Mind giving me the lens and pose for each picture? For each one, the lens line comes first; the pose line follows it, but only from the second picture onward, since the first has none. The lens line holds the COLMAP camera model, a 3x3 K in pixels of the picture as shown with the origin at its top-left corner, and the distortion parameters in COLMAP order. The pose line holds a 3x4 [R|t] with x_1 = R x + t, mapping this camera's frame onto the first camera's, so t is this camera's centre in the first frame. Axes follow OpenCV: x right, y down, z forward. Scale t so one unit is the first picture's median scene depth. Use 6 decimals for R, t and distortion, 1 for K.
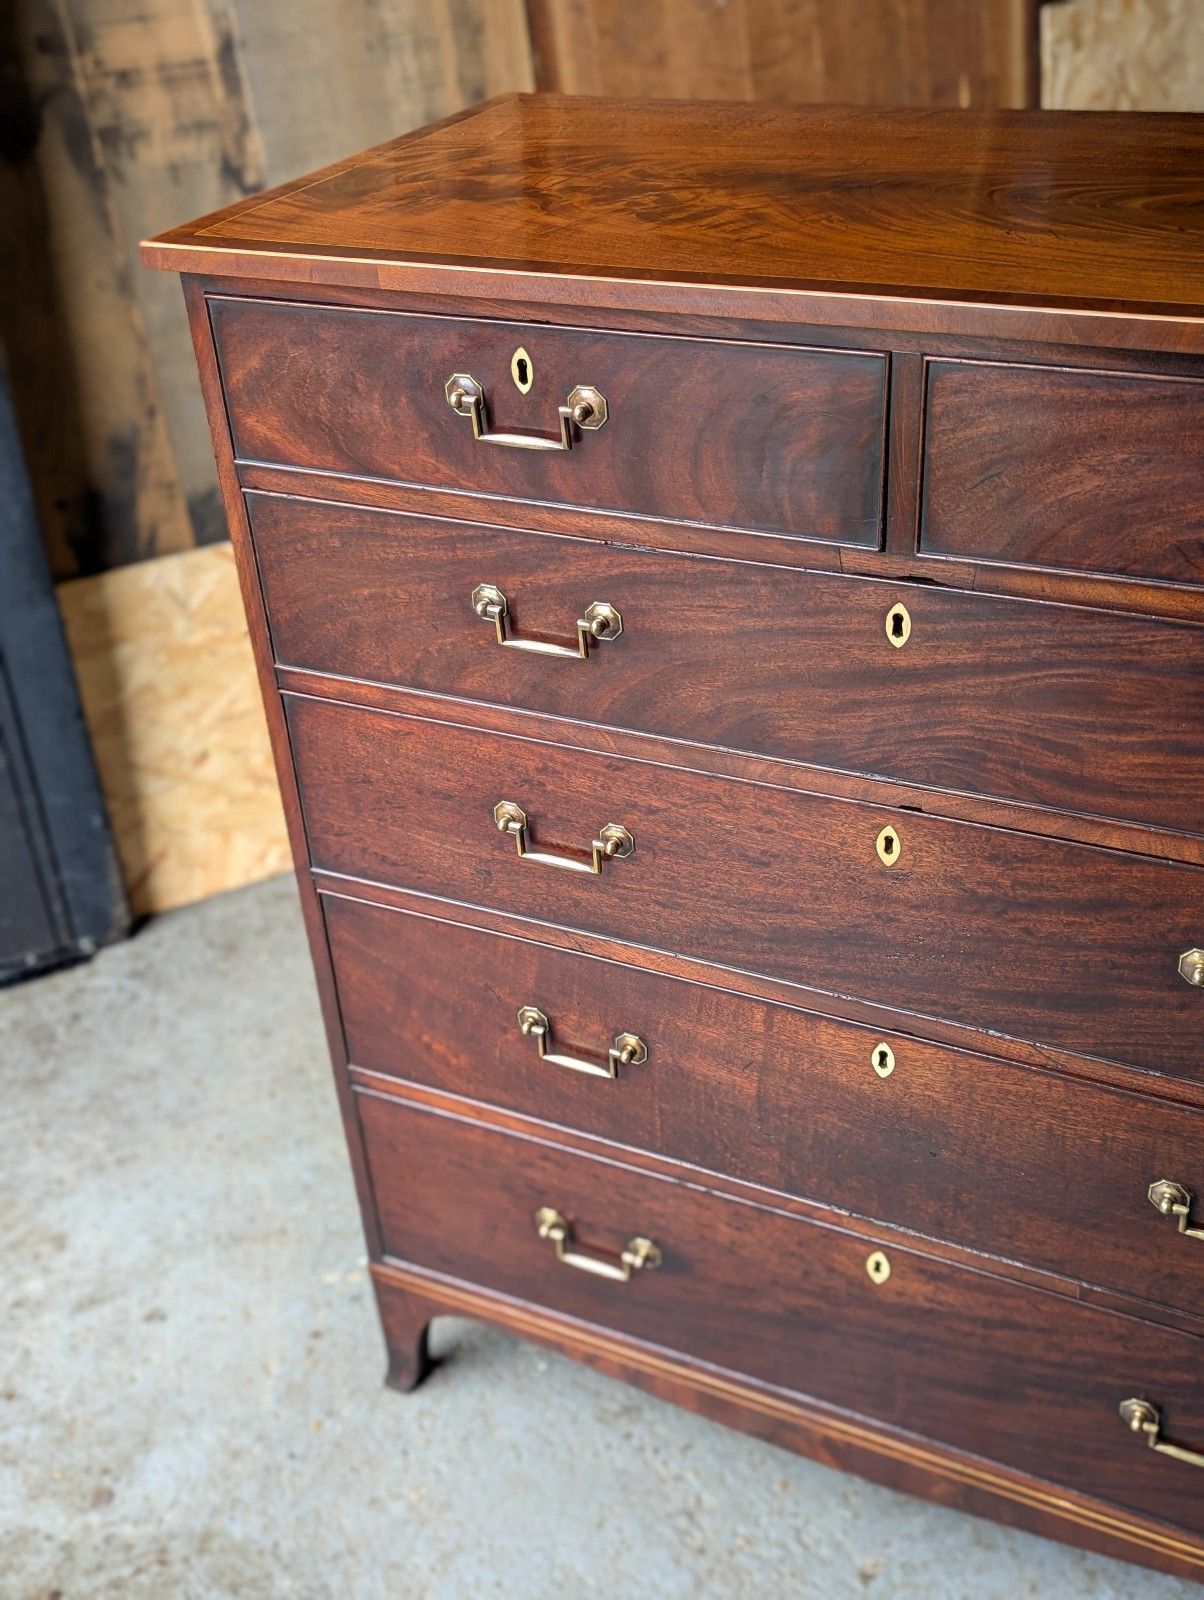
lens RADIAL K [[1728.6, 0, 602.0], [0, 1728.6, 800.0], [0, 0, 1]] dist [0.097293, -0.158359]
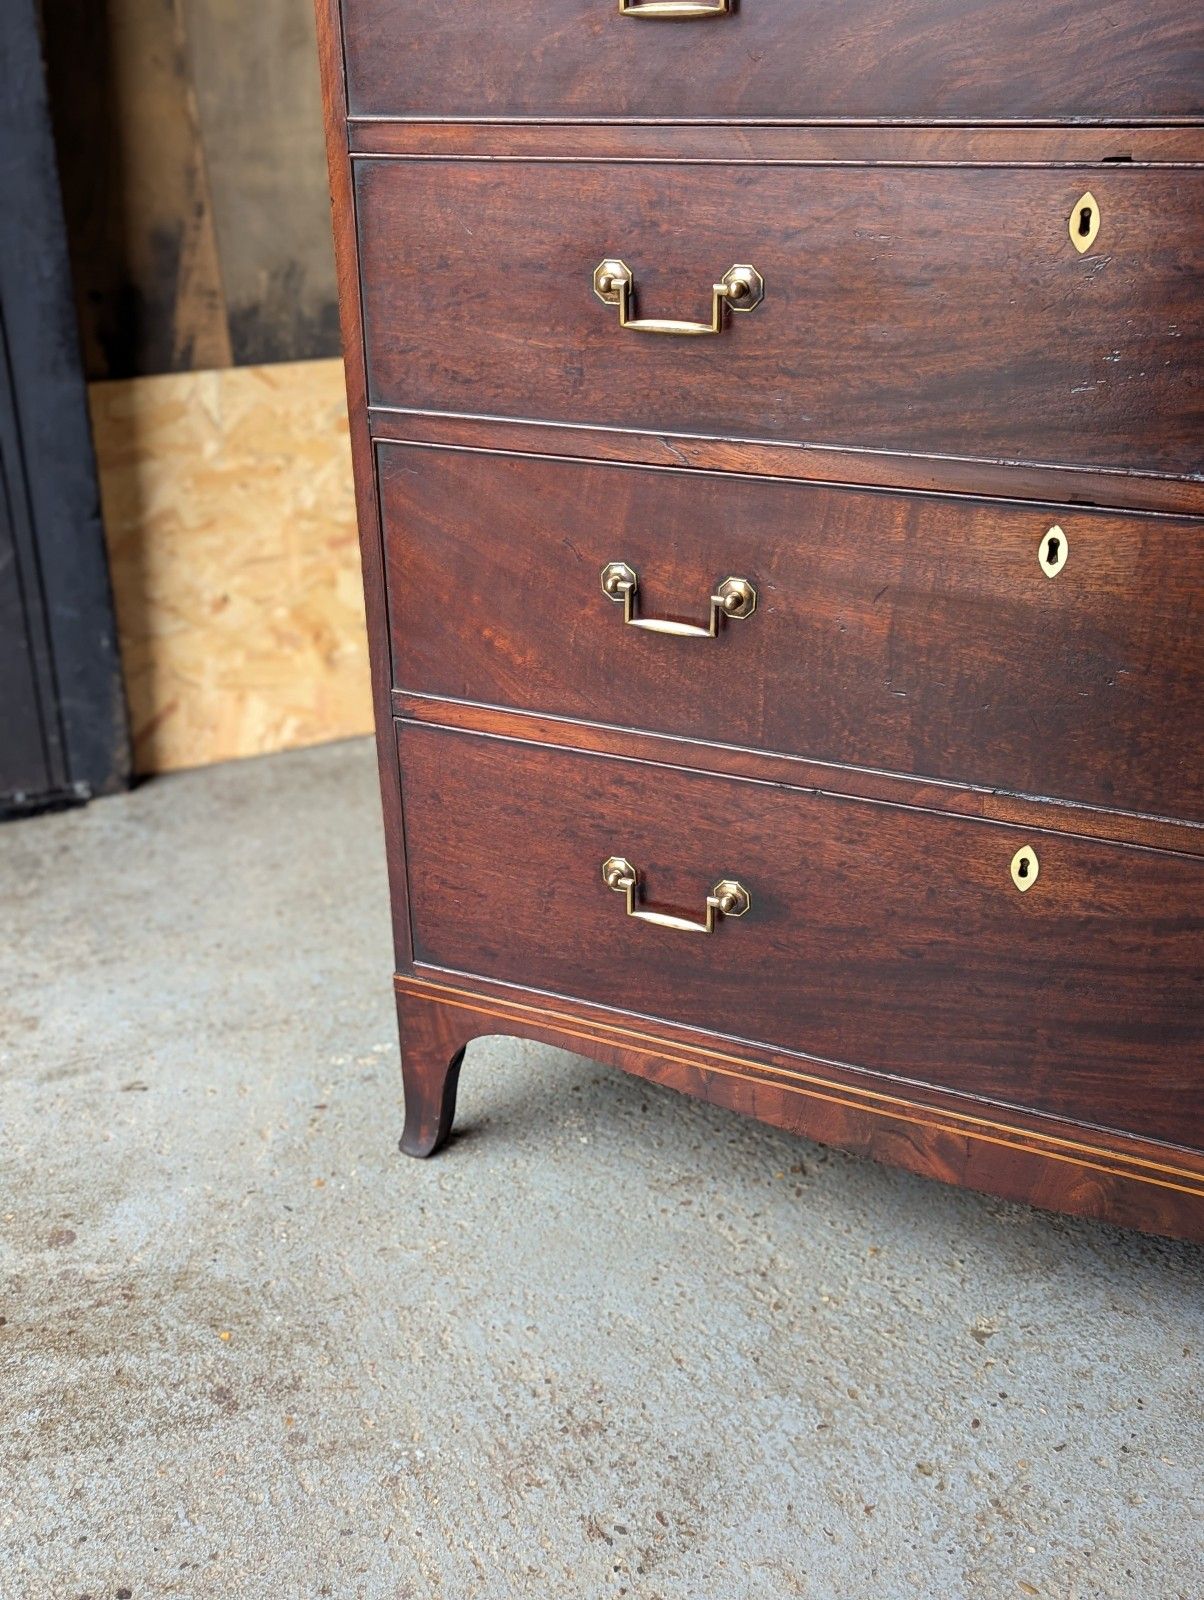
lens RADIAL K [[1728.6, 0, 602.0], [0, 1728.6, 800.0], [0, 0, 1]] dist [0.097293, -0.158359]
pose [[0.998916, 0.046537, 0.000666, -0.042080], [-0.046036, 0.990064, -0.132868, 0.334999], [-0.006843, 0.132693, 0.991133, 0.165664]]
